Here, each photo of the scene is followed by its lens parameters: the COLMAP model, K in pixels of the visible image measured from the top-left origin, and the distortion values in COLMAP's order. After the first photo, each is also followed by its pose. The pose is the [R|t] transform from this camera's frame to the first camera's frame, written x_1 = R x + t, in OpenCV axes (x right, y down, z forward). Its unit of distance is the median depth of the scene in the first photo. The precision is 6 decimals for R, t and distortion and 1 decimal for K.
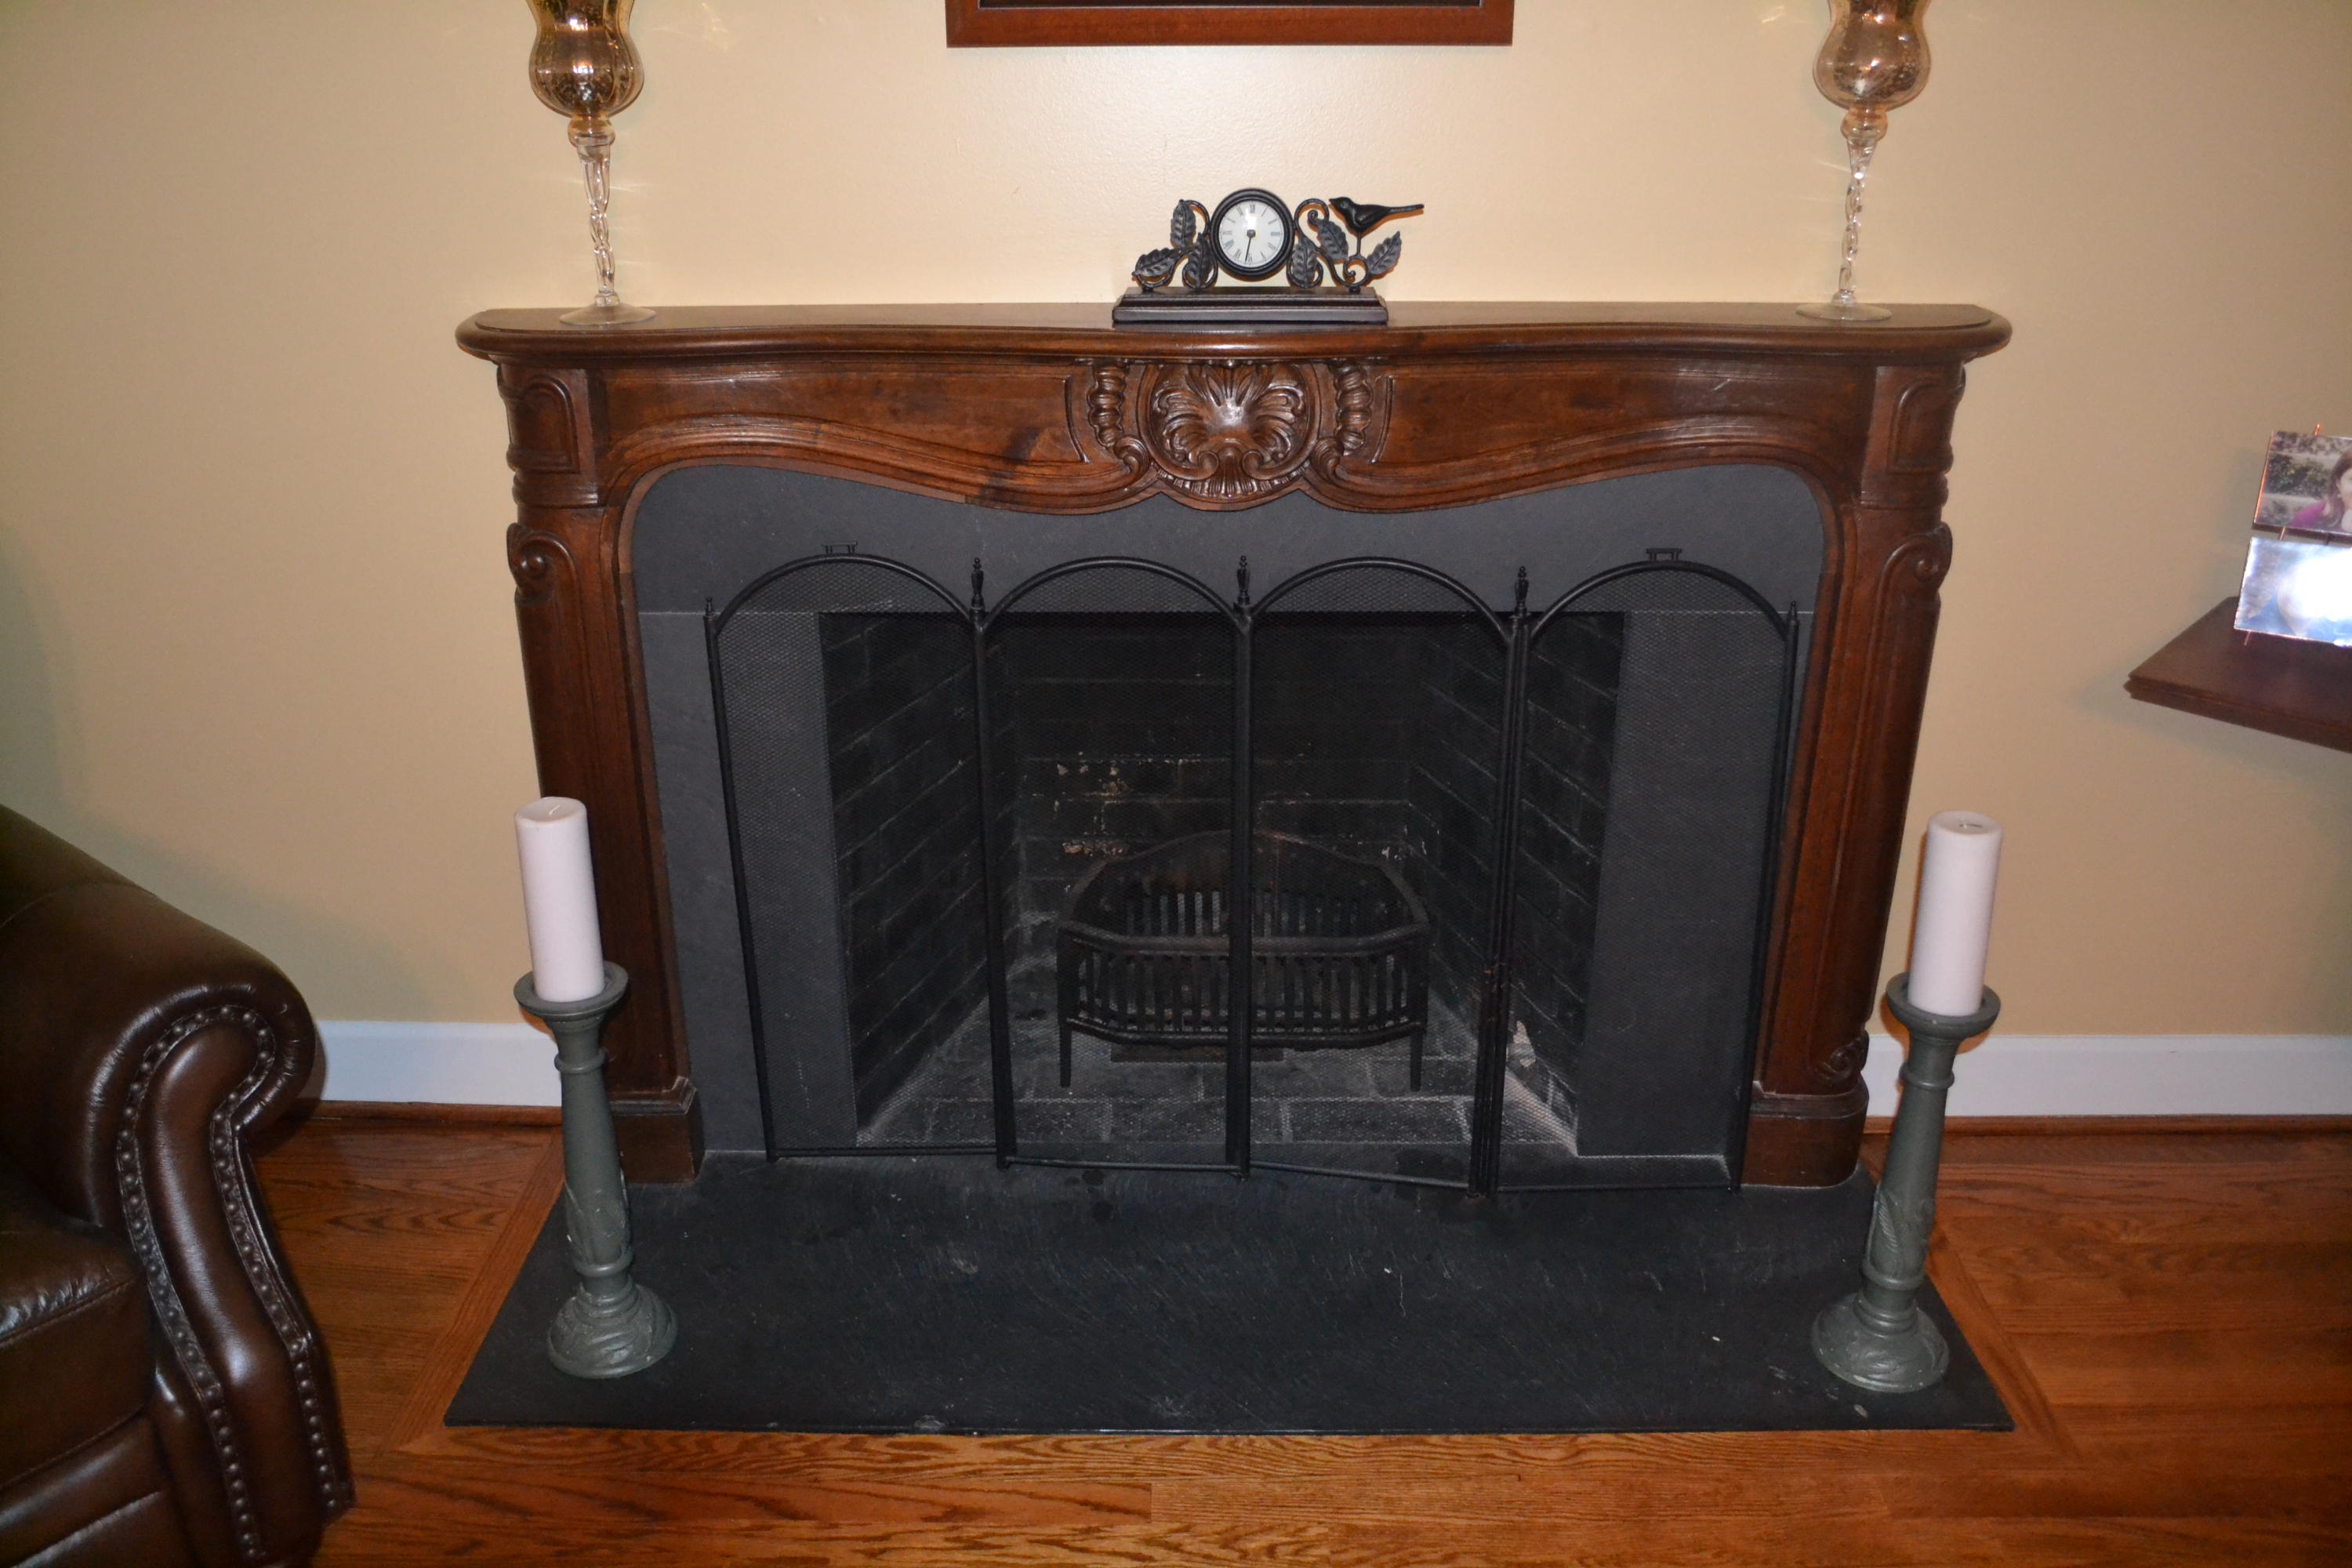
lens RADIAL K [[1872.2, 0, 1183.1], [0, 1872.2, 780.3], [0, 0, 1]] dist [-0.097171, 0.024392]
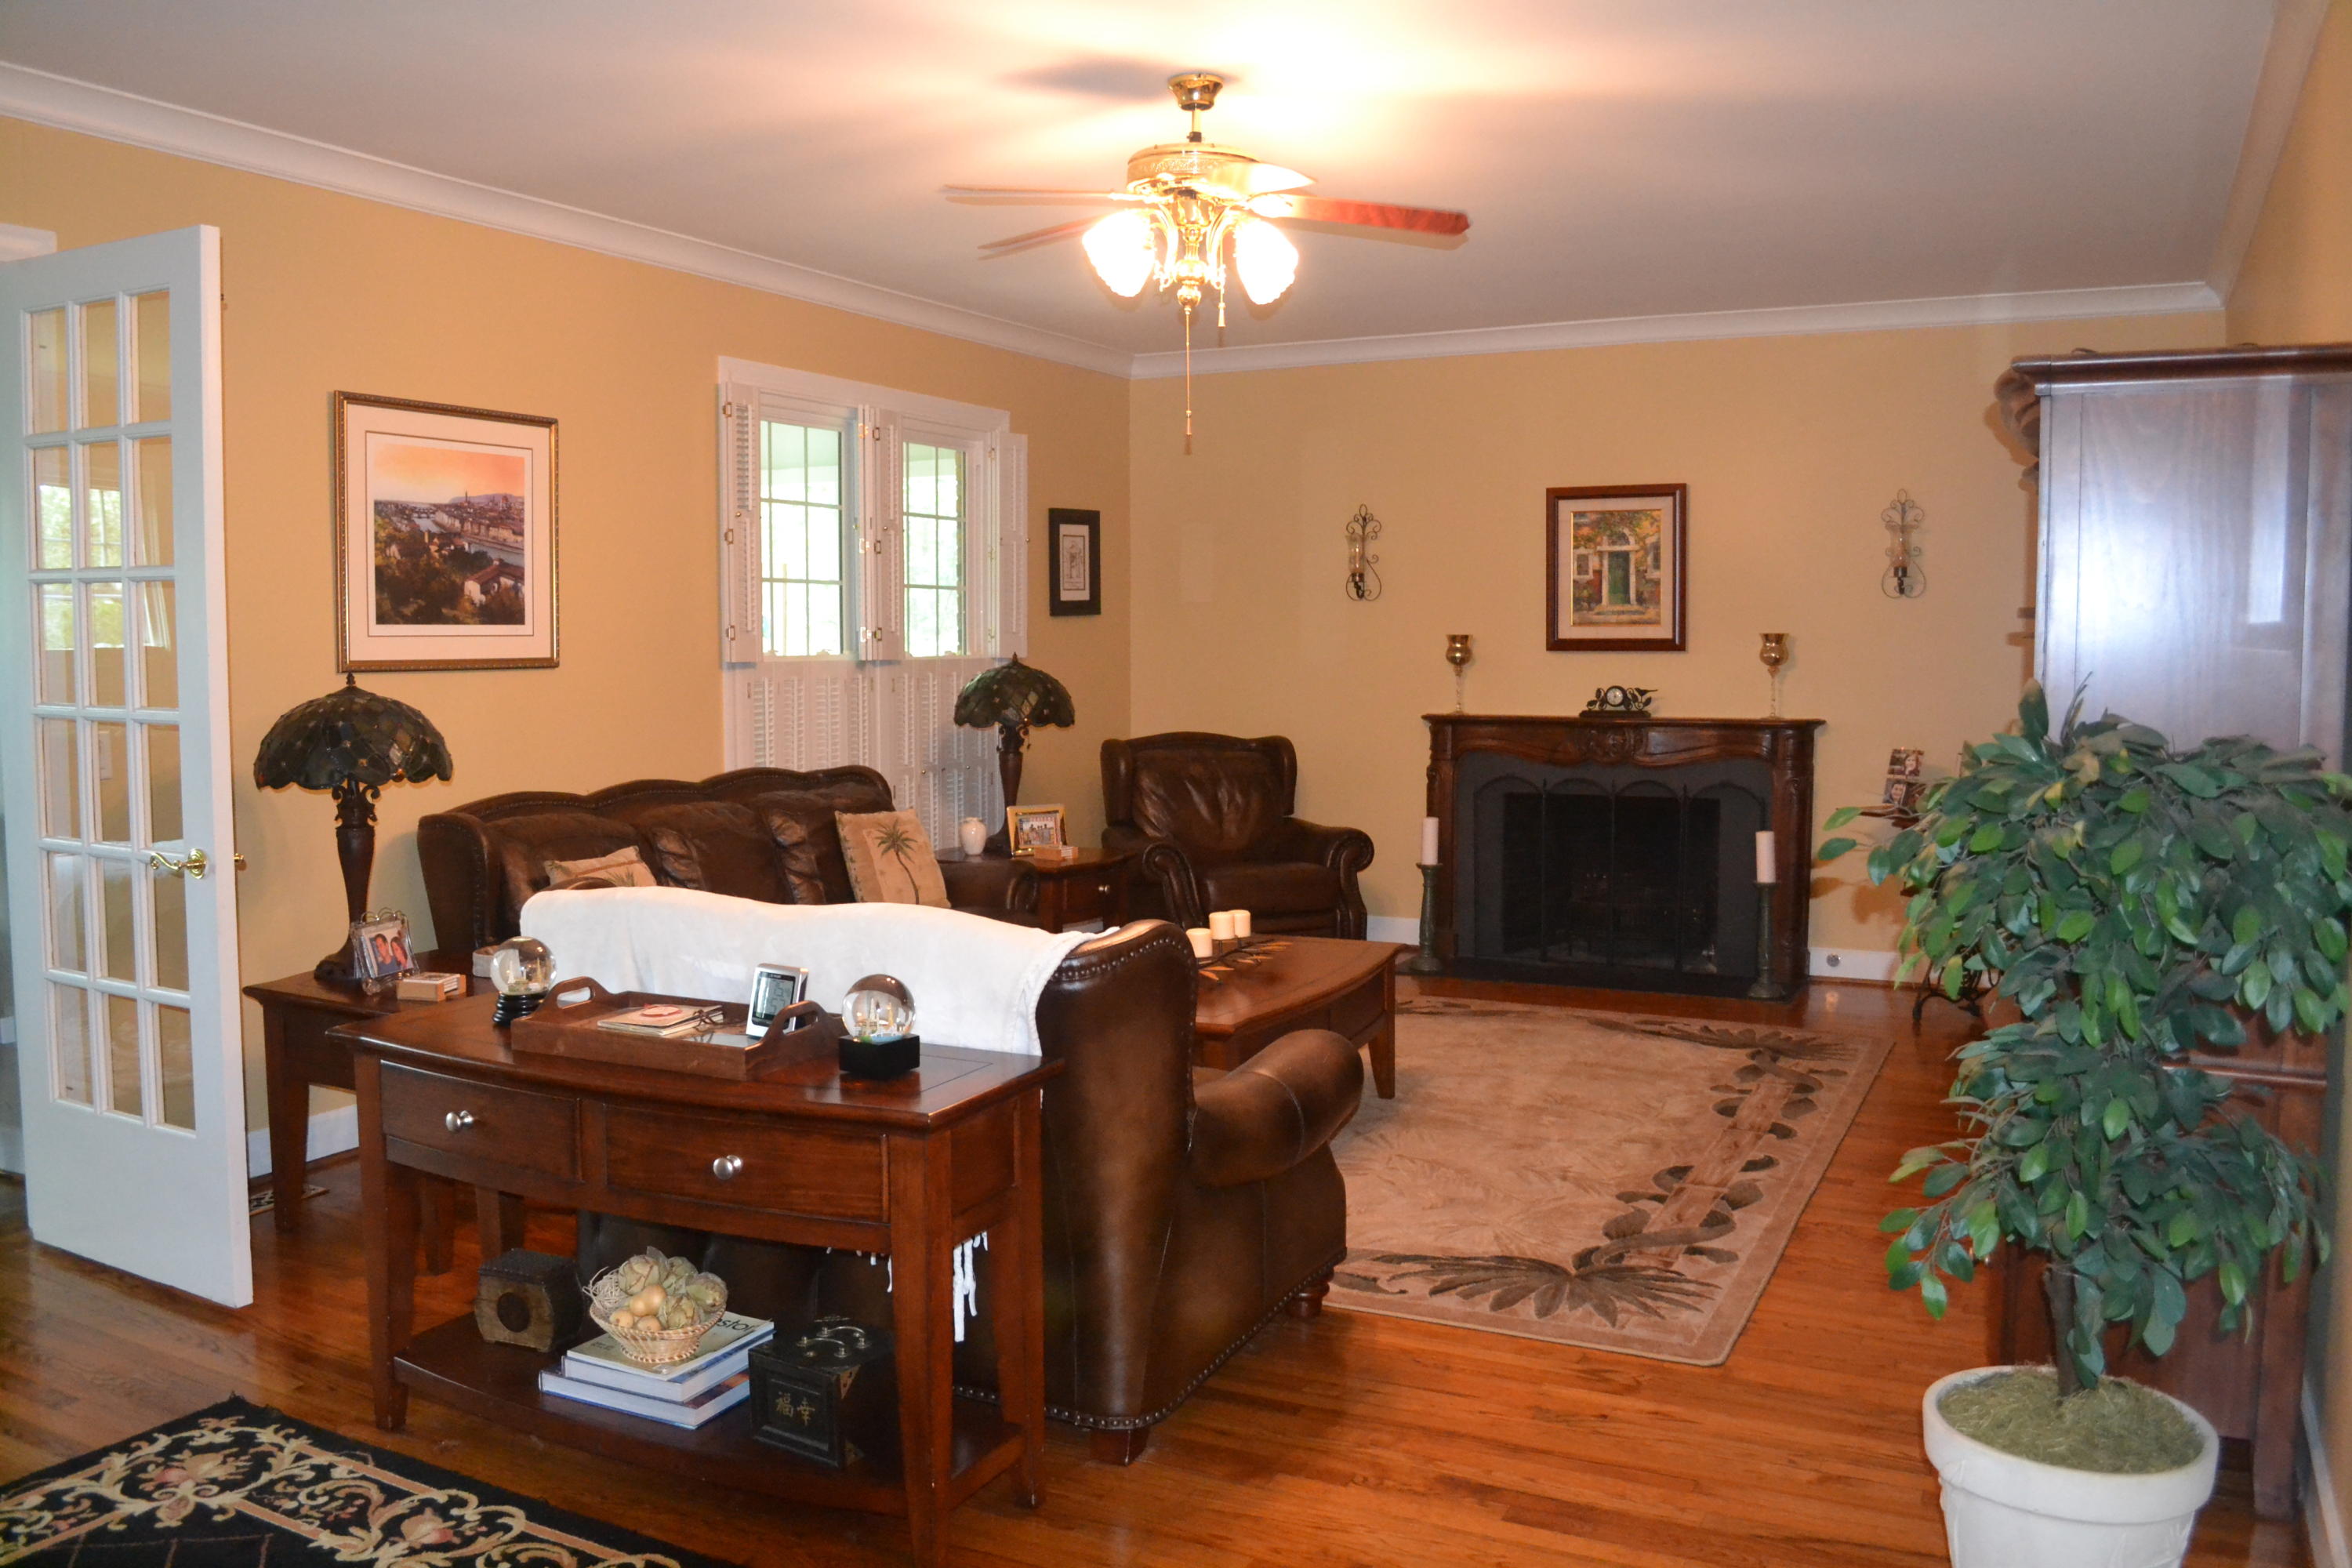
lens RADIAL K [[1872.2, 0, 1175.5], [0, 1872.2, 778.2], [0, 0, 1]] dist [-0.097171, 0.024392]
pose [[0.888877, 0.026327, -0.457388, 1.001096], [-0.169509, 0.946400, -0.274945, 1.098038], [0.425633, 0.321924, 0.845696, -2.646157]]
